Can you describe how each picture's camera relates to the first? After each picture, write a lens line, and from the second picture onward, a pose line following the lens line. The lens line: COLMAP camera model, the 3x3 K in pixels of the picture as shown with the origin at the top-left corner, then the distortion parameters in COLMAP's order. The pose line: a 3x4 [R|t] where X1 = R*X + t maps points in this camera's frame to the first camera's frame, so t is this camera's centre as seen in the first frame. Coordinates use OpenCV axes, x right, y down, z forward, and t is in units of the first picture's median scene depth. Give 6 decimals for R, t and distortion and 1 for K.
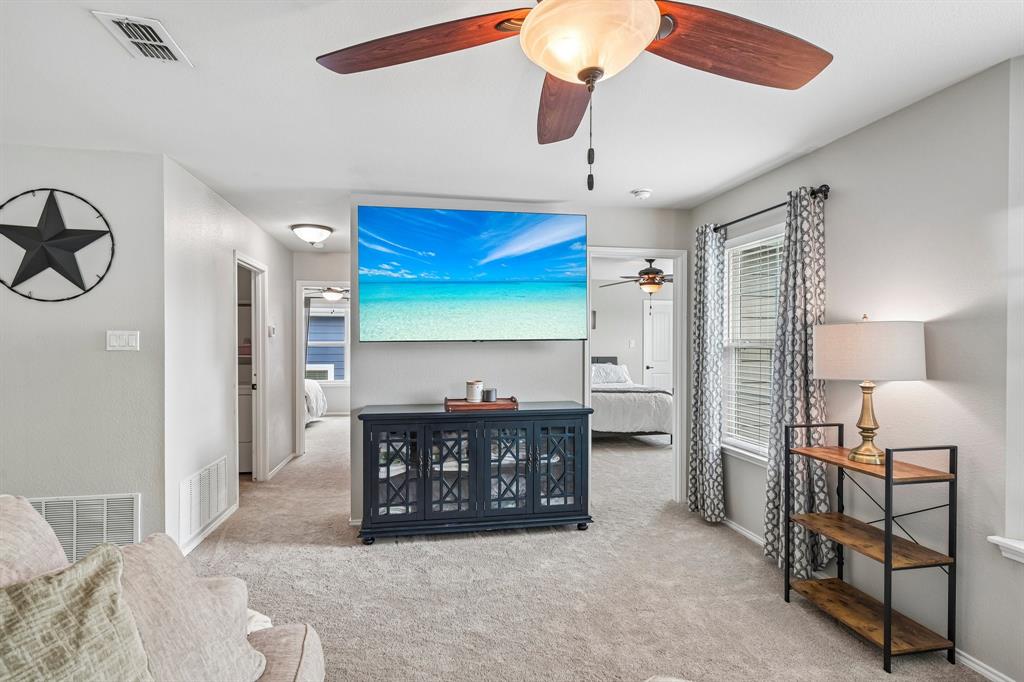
lens RADIAL K [[524.5, 0, 512.0], [0, 524.5, 341.0], [0, 0, 1]] dist [-0.003091, -0.000542]
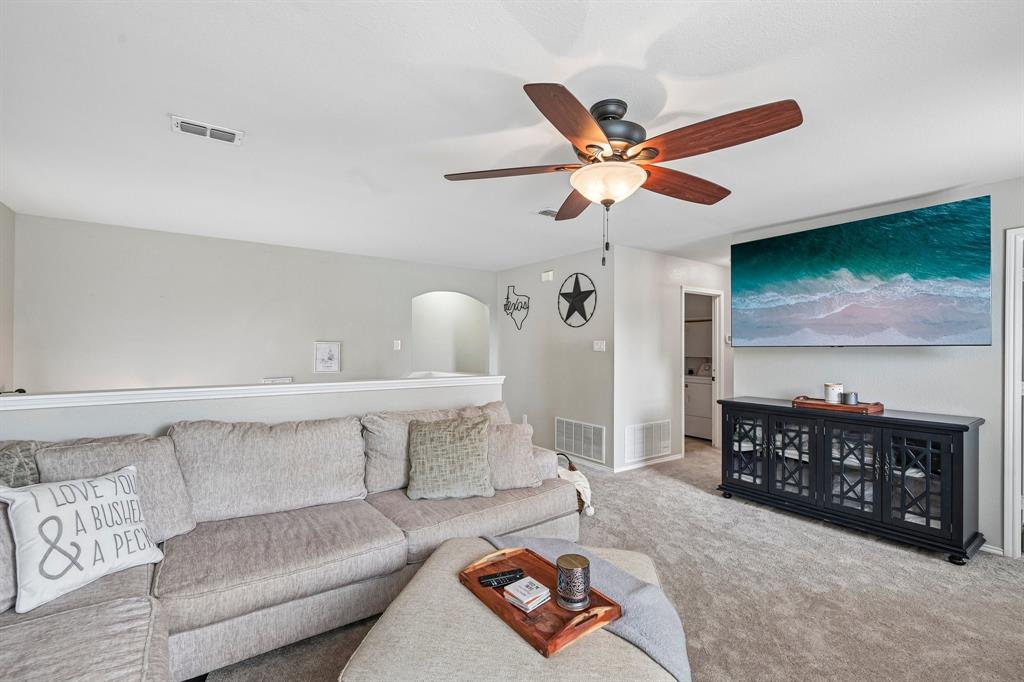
lens RADIAL K [[451.4, 0, 512.0], [0, 451.4, 341.0], [0, 0, 1]] dist [0.002371, 0.000598]
pose [[0.419262, -0.008586, -0.907825, 0.532321], [0.000015, 0.999955, -0.009451, -0.002697], [0.907865, 0.003948, 0.419243, 0.013989]]
